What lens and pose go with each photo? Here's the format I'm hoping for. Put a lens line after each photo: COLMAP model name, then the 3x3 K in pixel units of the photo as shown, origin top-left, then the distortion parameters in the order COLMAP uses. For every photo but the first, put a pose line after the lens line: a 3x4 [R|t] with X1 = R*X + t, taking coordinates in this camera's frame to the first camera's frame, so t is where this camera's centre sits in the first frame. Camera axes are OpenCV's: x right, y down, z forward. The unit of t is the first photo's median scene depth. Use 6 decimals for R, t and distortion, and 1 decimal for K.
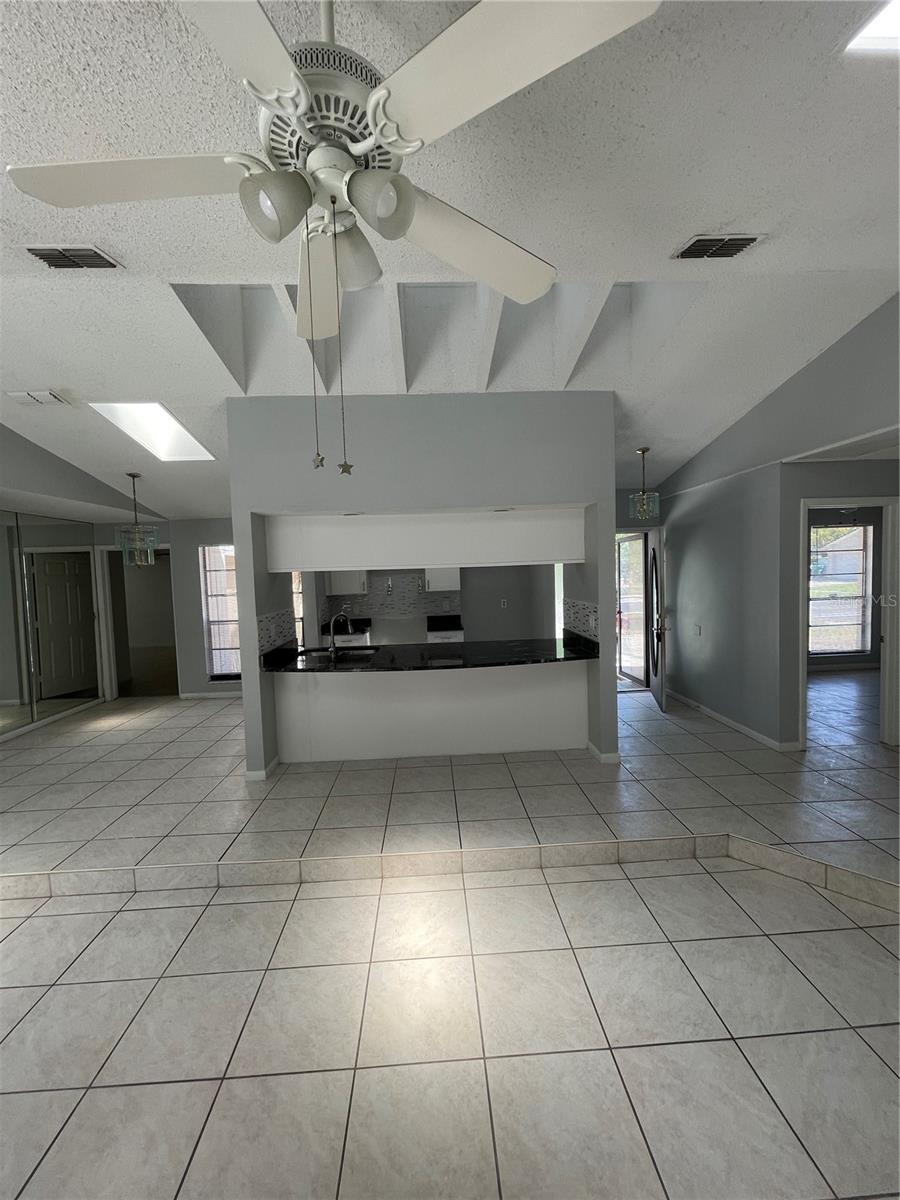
lens RADIAL K [[482.5, 0, 449.7], [0, 482.5, 601.8], [0, 0, 1]] dist [-0.002811, 0.000567]
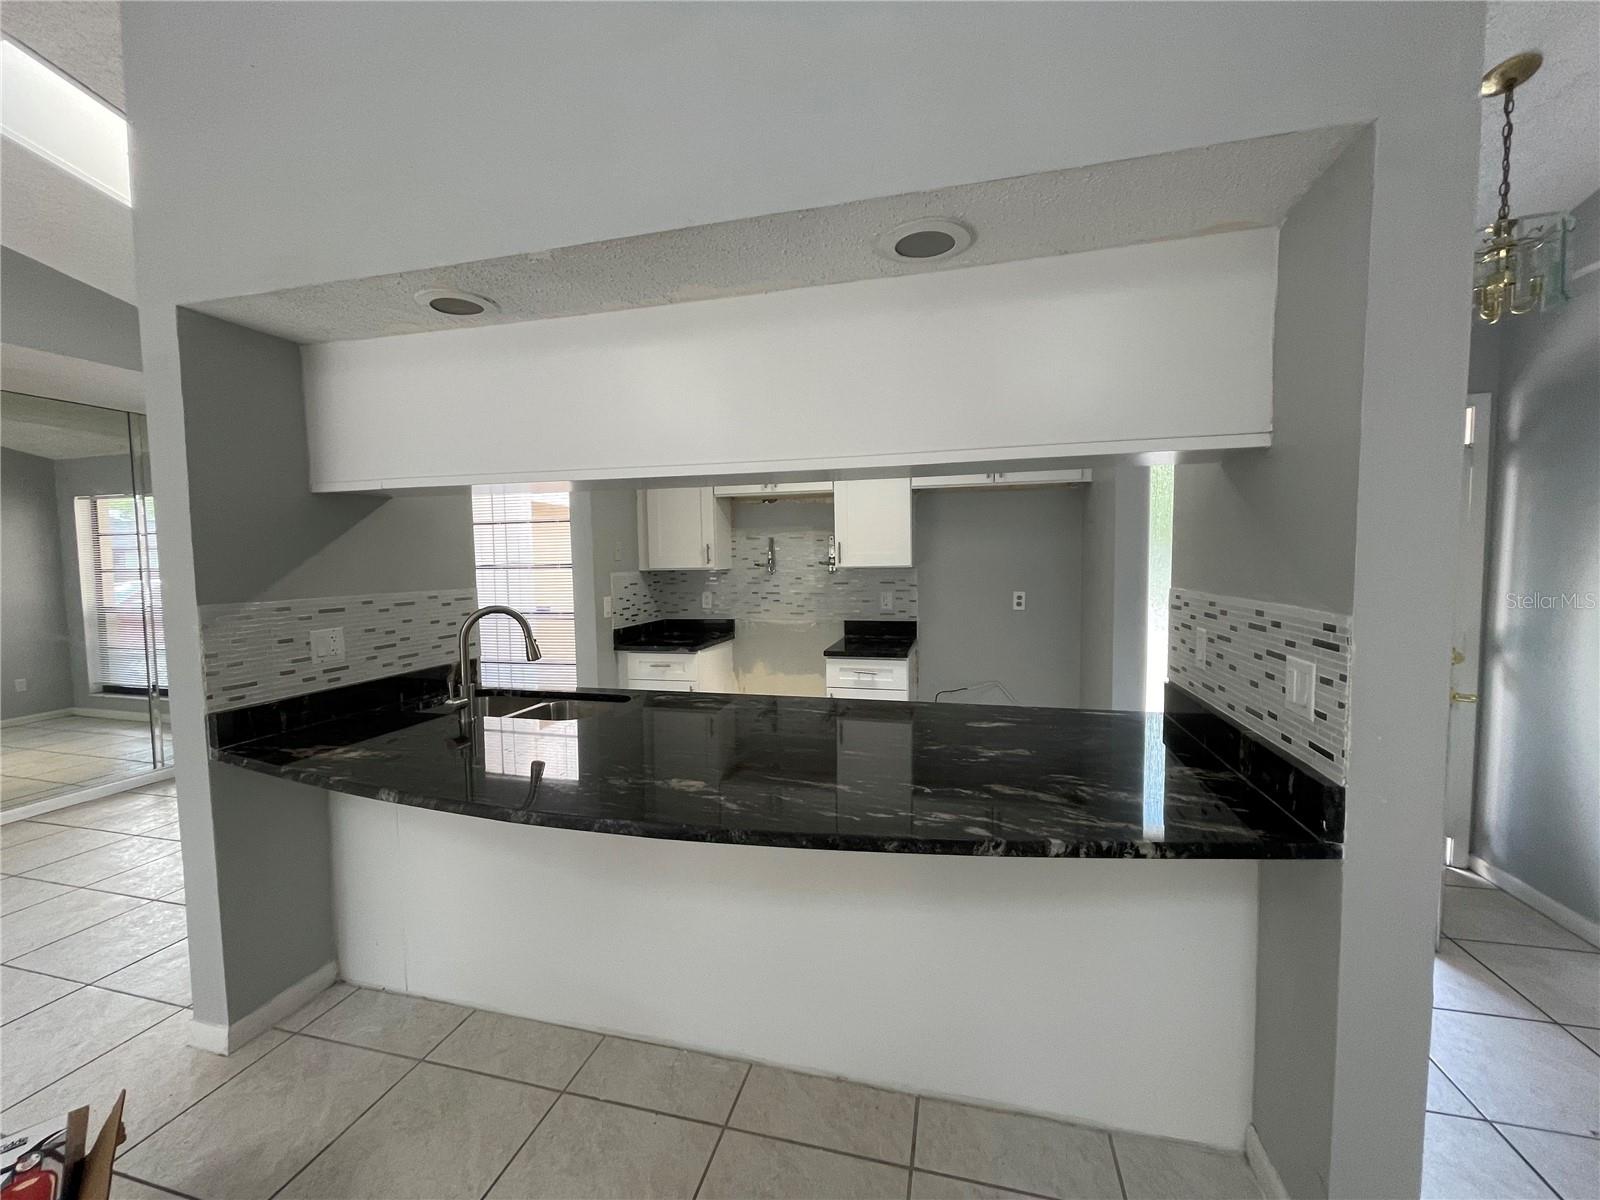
lens RADIAL K [[643.3, 0, 796.3], [0, 643.3, 599.8], [0, 0, 1]] dist [-0.002811, 0.000567]
pose [[0.955067, 0.038262, -0.293911, 0.143314], [-0.036232, 0.999267, 0.012350, 0.004650], [0.294168, -0.001146, 0.955753, 0.600382]]
